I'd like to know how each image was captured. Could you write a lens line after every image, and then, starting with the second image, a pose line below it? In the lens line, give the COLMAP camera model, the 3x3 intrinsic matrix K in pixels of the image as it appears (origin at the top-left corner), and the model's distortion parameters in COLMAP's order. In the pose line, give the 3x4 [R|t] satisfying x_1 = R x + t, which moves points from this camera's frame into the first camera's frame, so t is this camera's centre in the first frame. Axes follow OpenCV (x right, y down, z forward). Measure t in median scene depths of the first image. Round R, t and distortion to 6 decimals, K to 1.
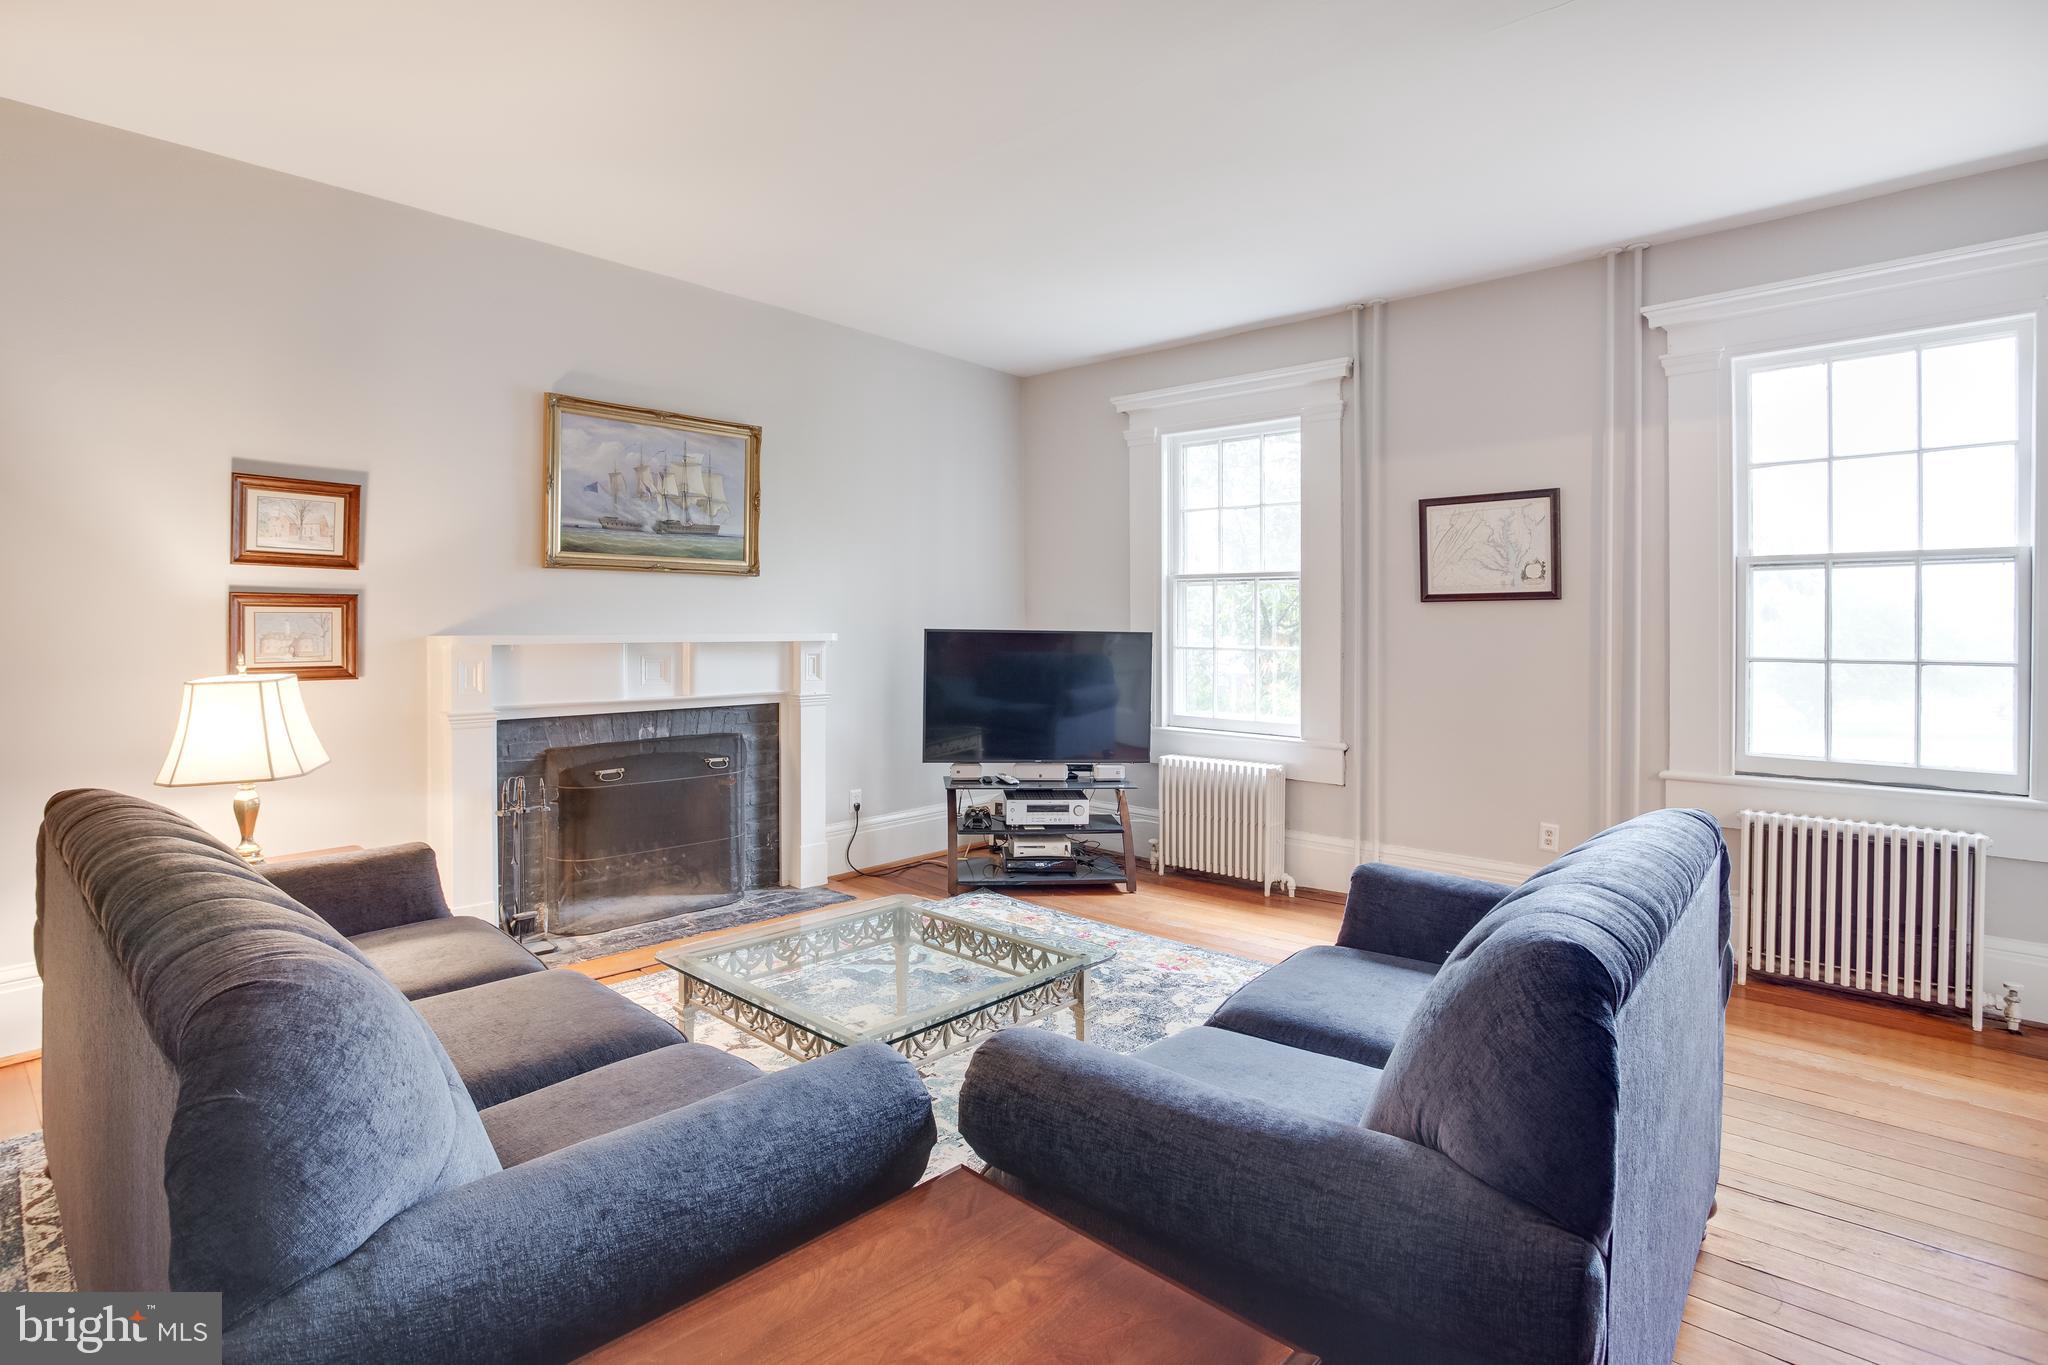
lens RADIAL K [[954.5, 0, 950.1], [0, 954.5, 637.3], [0, 0, 1]] dist [-0.027405, 0.004575]
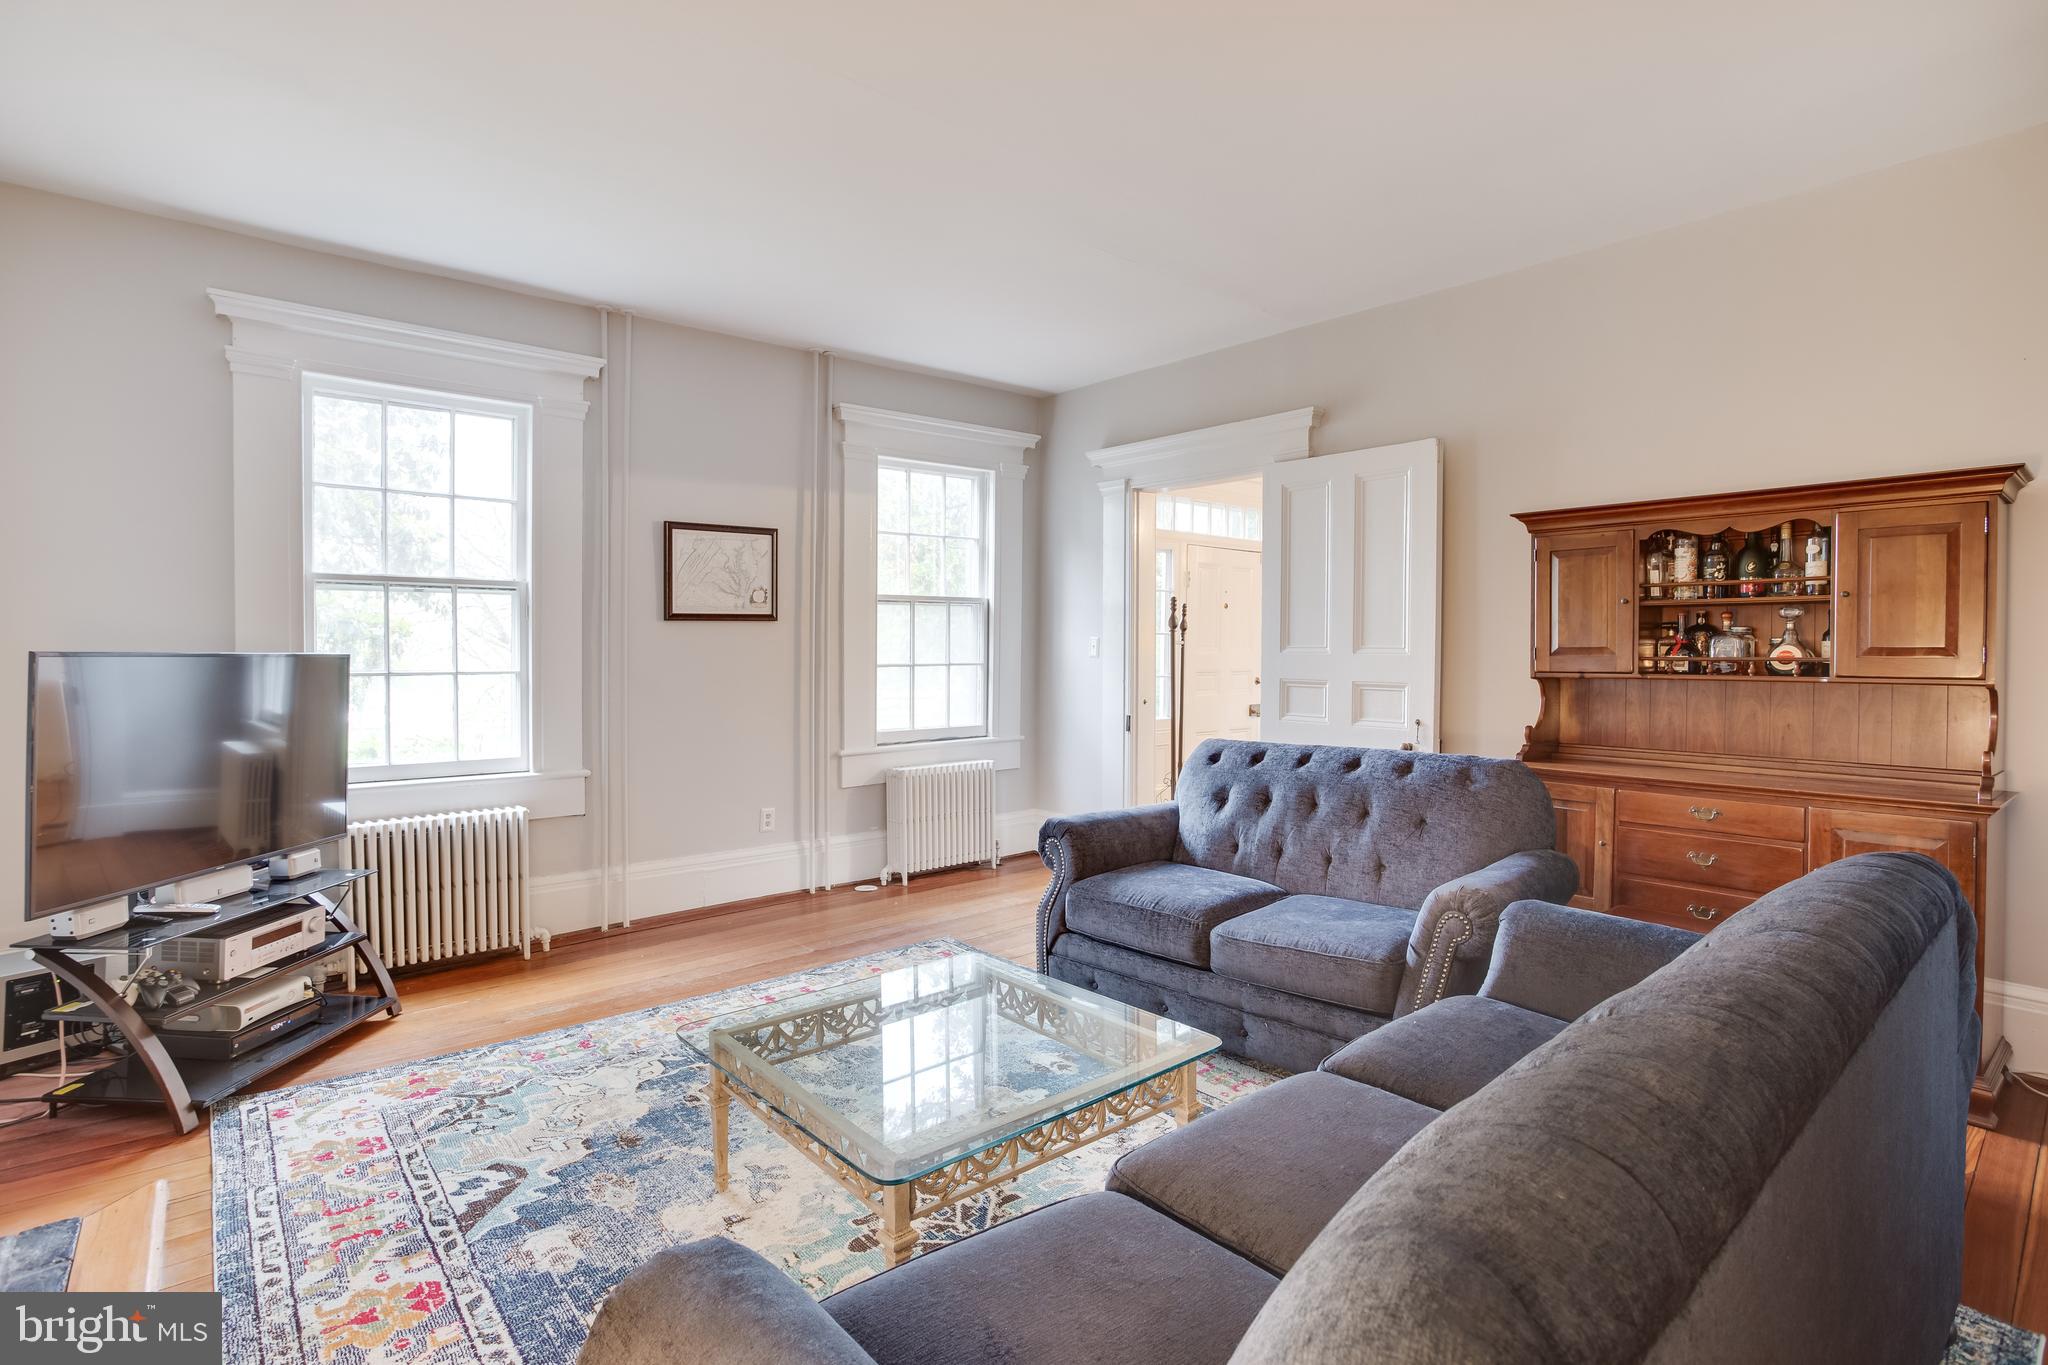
lens RADIAL K [[1013.2, 0, 1027.3], [0, 1013.2, 662.6], [0, 0, 1]] dist [-0.037350, 0.011814]
pose [[0.111730, -0.021085, 0.993515, -0.594371], [0.012194, 0.999729, 0.019846, -0.008640], [-0.993664, 0.009897, 0.111957, 0.523672]]
